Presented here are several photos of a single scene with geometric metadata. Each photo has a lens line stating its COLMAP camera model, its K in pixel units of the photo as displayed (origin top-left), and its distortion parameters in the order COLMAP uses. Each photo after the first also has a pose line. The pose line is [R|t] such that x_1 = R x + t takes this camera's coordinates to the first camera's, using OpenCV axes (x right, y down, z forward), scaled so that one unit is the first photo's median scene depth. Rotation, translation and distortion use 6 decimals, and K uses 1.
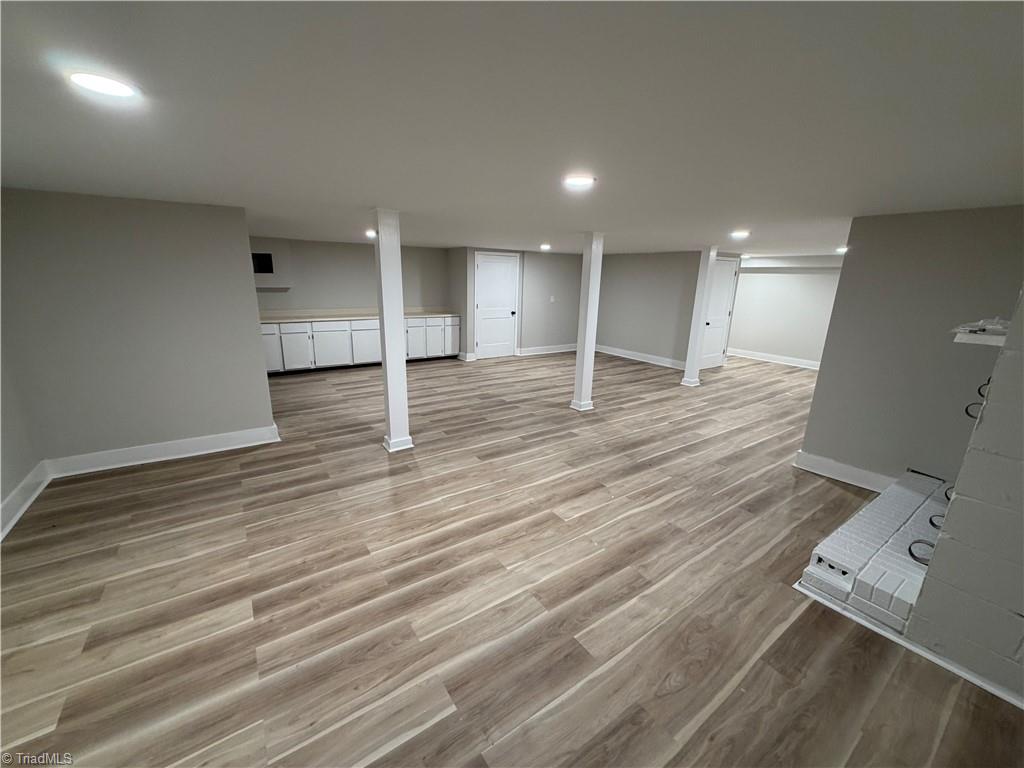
lens RADIAL K [[406.3, 0, 510.4], [0, 406.3, 385.1], [0, 0, 1]] dist [0.000608, 0.000673]
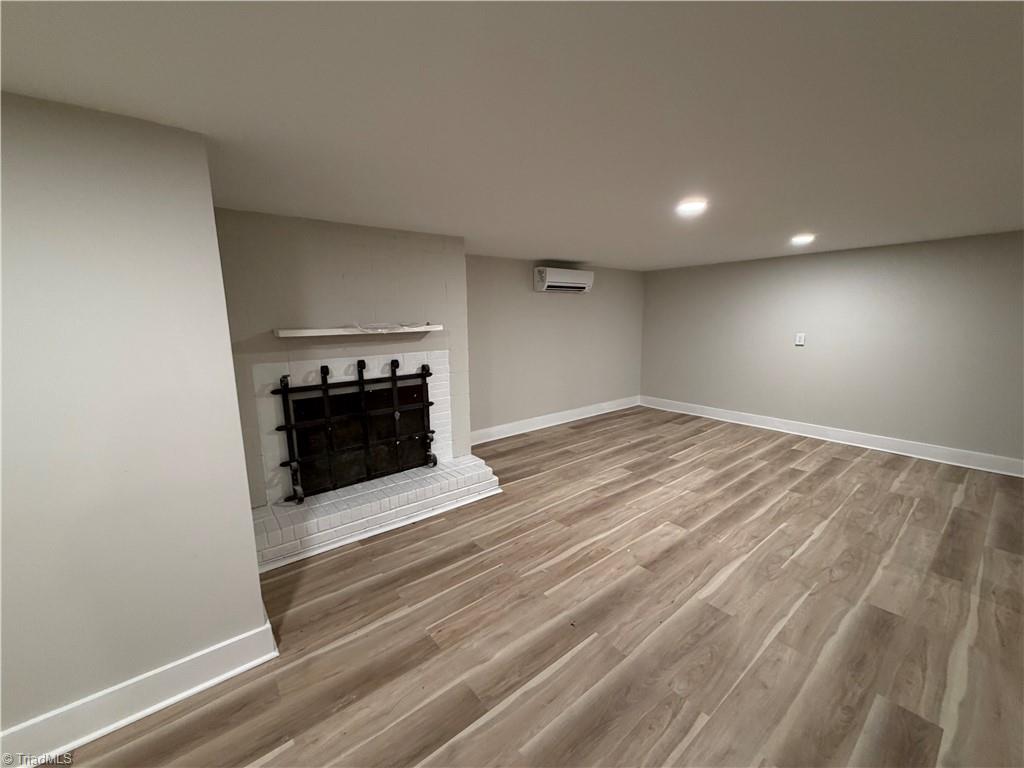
lens RADIAL K [[406.3, 0, 512.5], [0, 406.3, 383.9], [0, 0, 1]] dist [0.000608, 0.000673]
pose [[-0.997730, 0.002341, -0.067296, 0.590797], [-0.025050, 0.914768, 0.403202, -0.391137], [0.062504, 0.403973, -0.912633, 1.747569]]
